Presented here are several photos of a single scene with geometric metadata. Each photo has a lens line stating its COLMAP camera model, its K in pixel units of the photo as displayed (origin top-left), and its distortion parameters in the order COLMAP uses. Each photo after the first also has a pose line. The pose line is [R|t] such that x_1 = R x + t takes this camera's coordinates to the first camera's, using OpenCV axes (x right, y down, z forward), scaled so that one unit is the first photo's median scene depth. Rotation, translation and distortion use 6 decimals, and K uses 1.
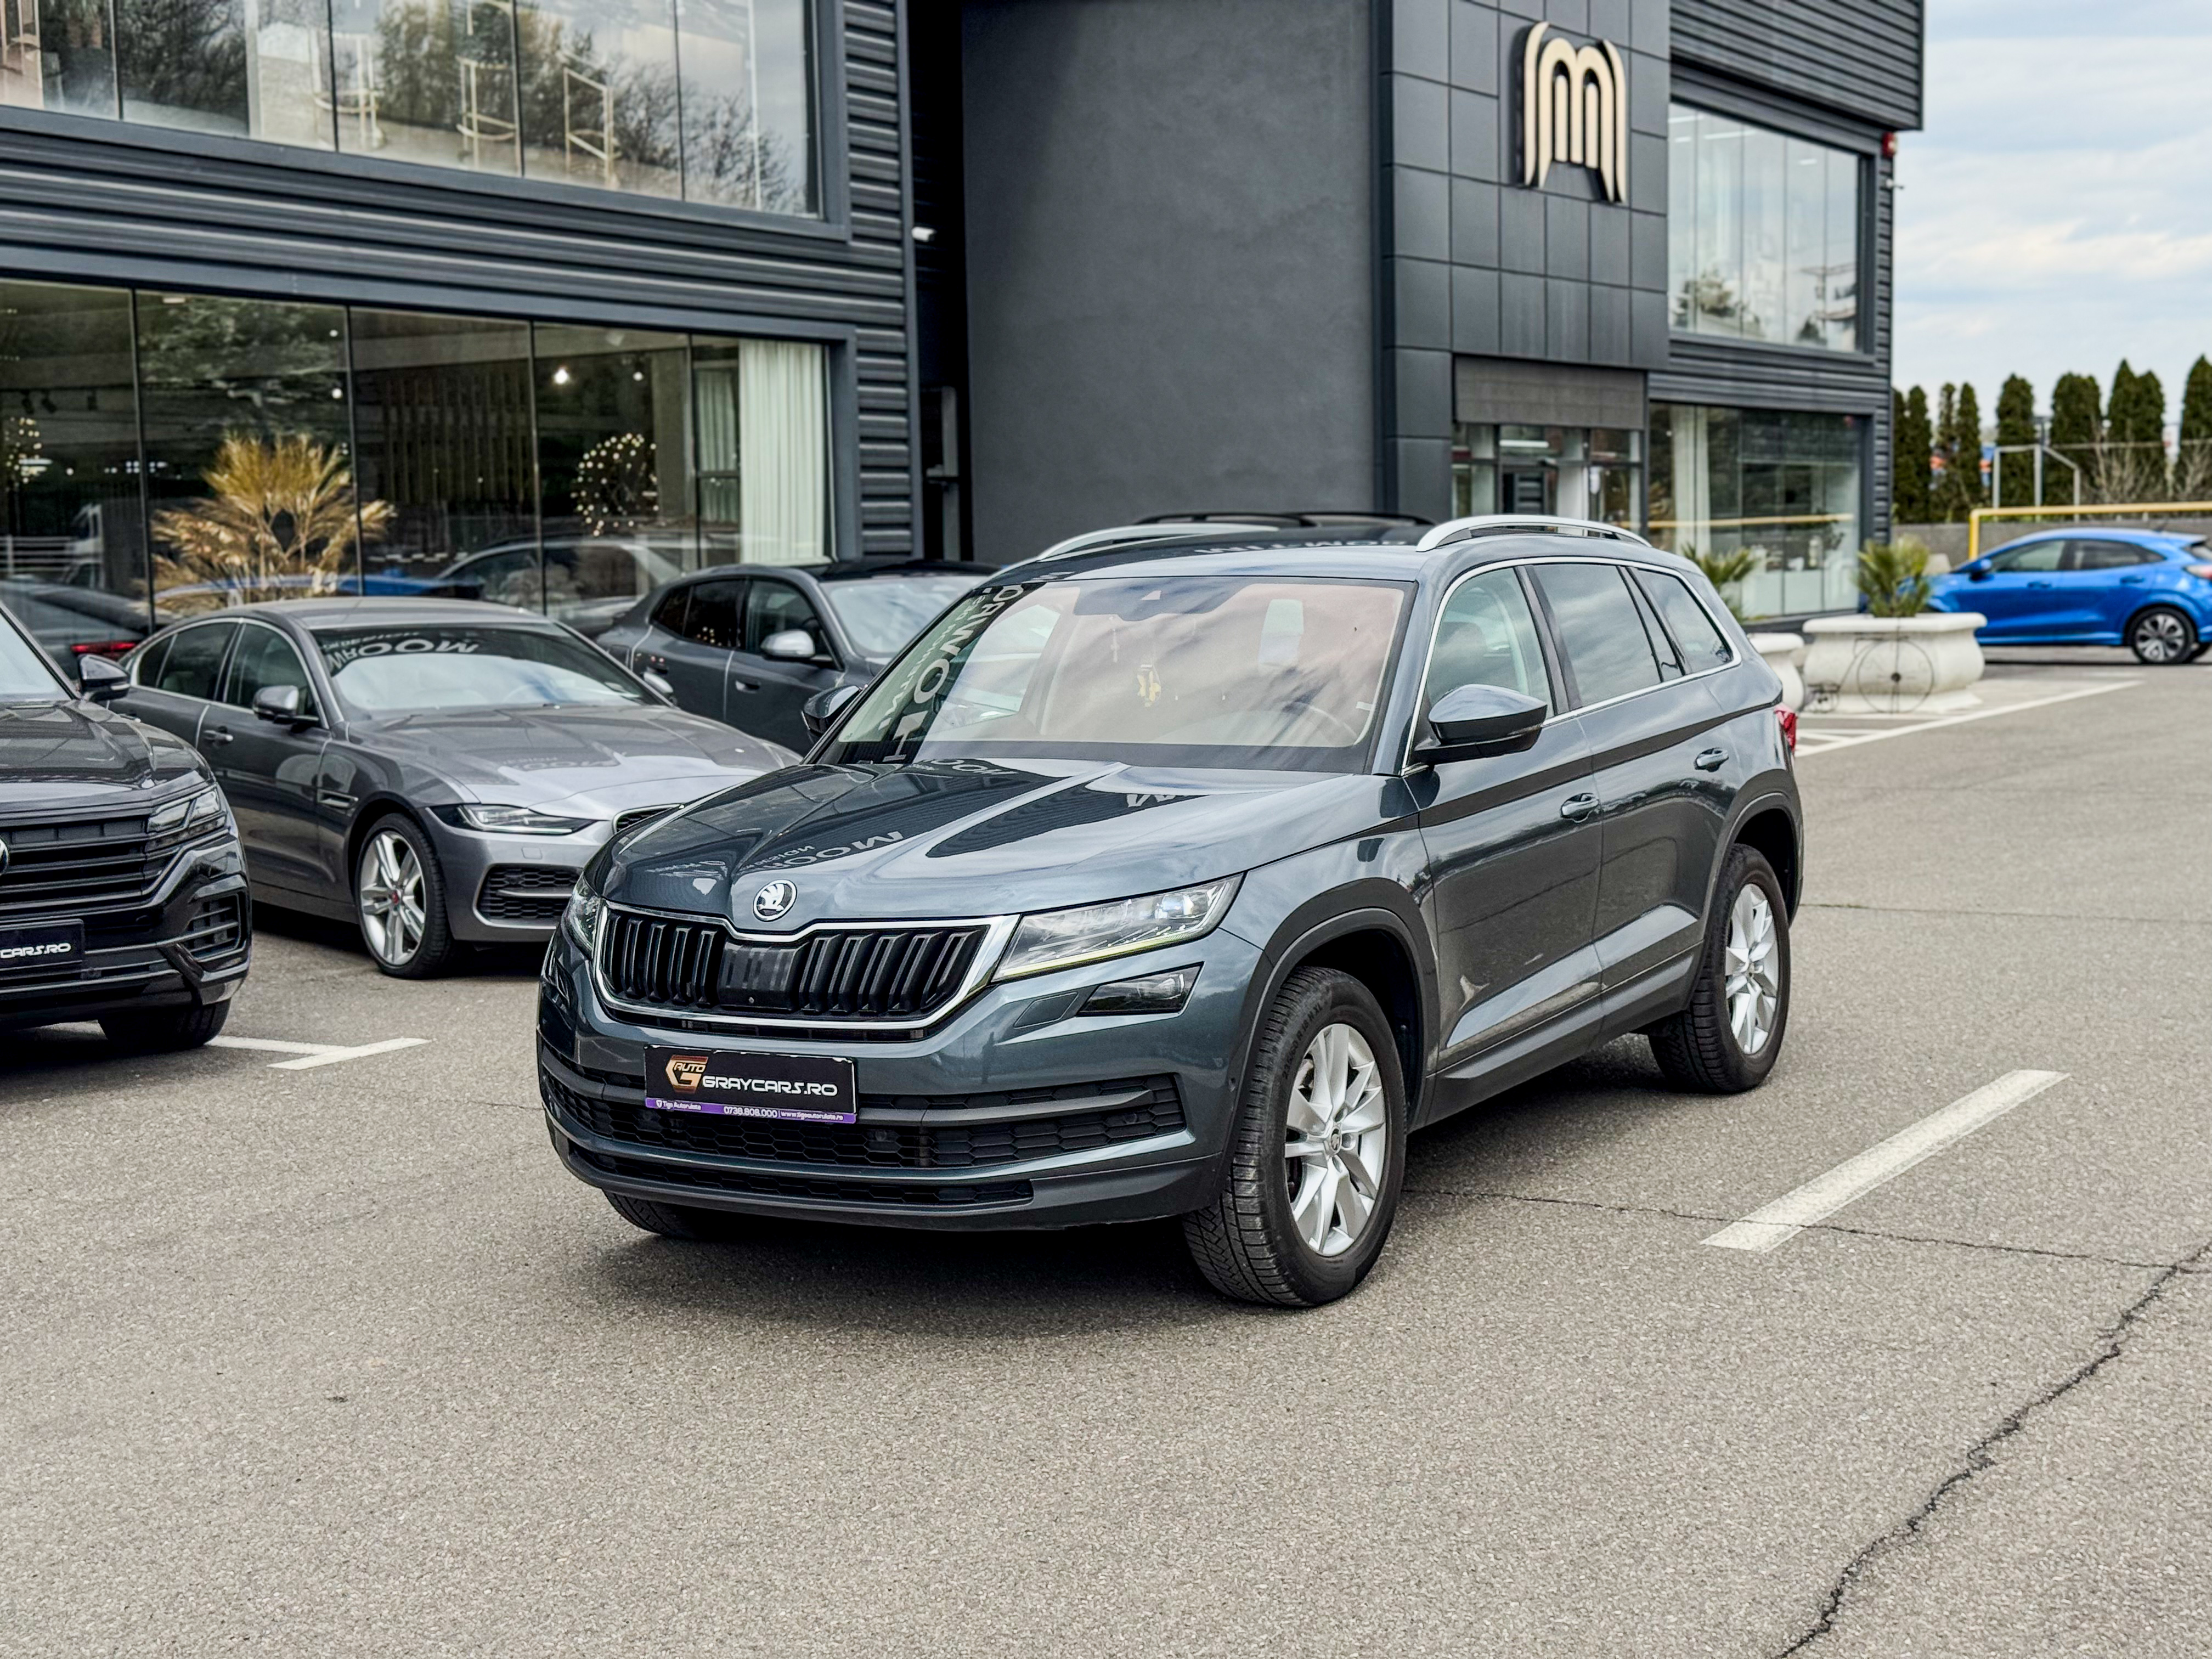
lens RADIAL K [[3096.9, 0, 1106.0], [0, 3096.9, 829.5], [0, 0, 1]] dist [0.143644, -0.046506]
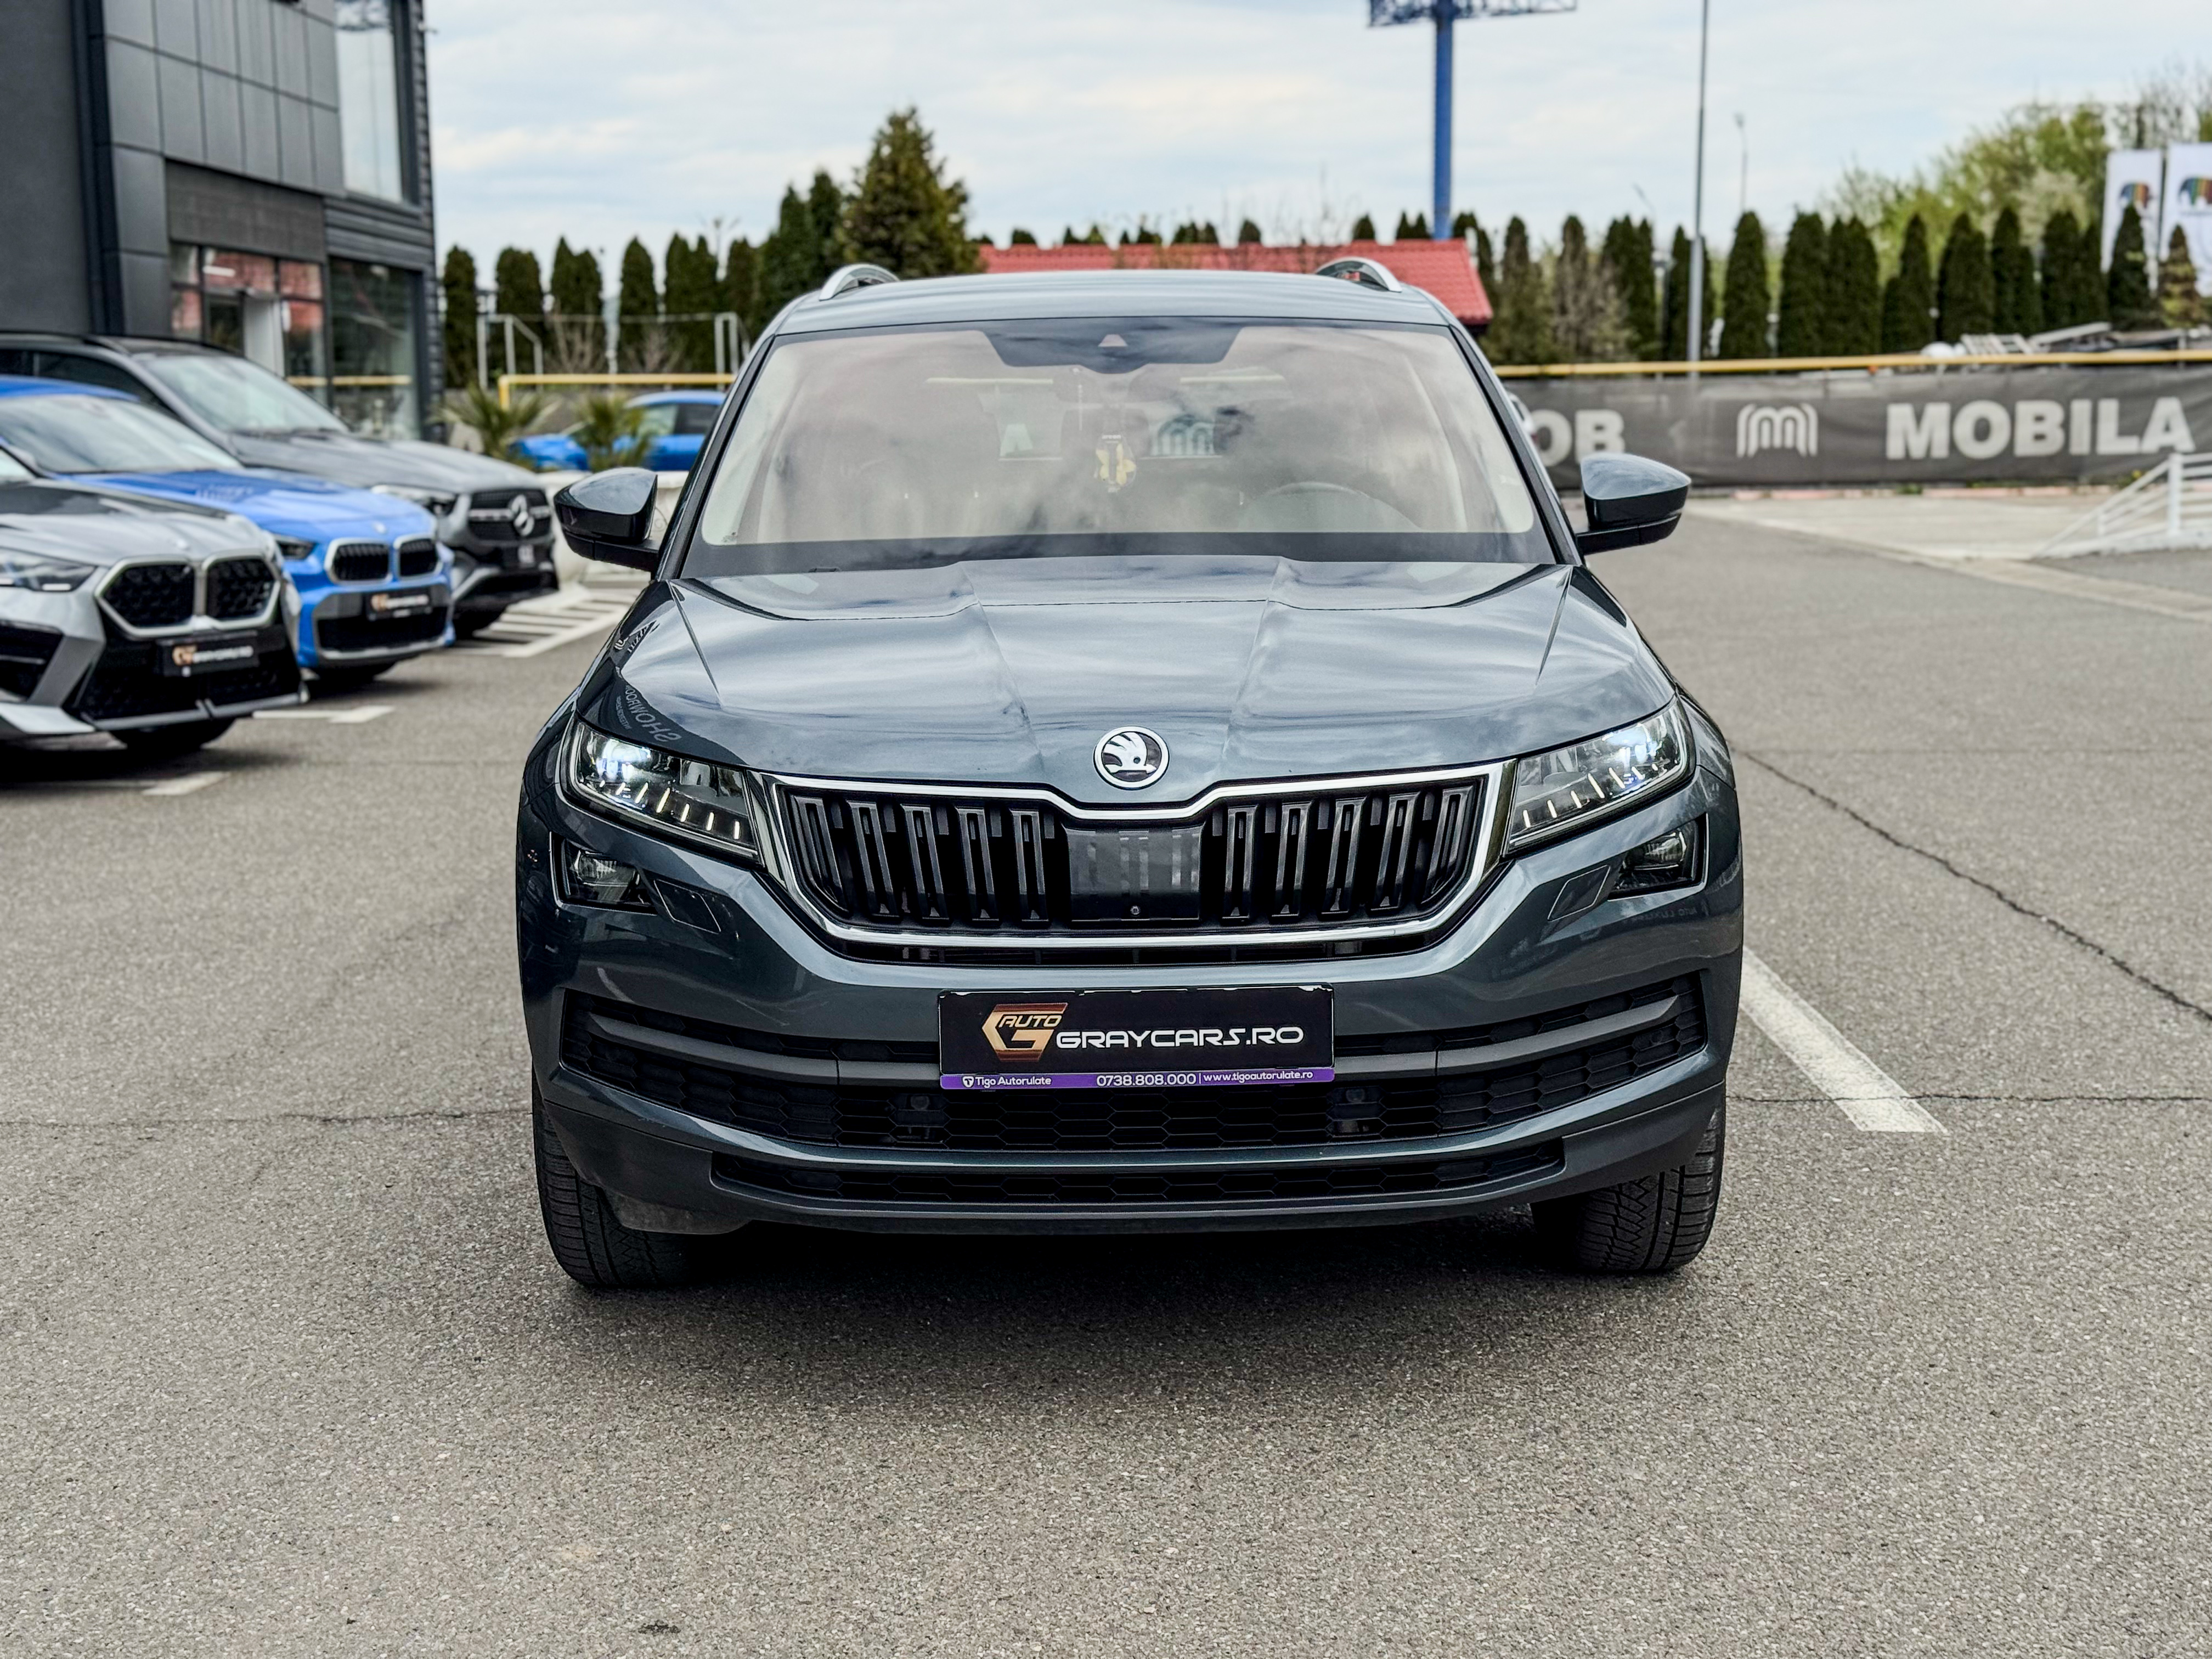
lens RADIAL K [[3096.9, 0, 1106.0], [0, 3096.9, 829.5], [0, 0, 1]] dist [0.143644, -0.046506]
pose [[0.862251, -0.056952, 0.503269, -0.437597], [0.038507, 0.998153, 0.046981, 0.006962], [-0.505015, -0.021130, 0.862852, 0.430917]]
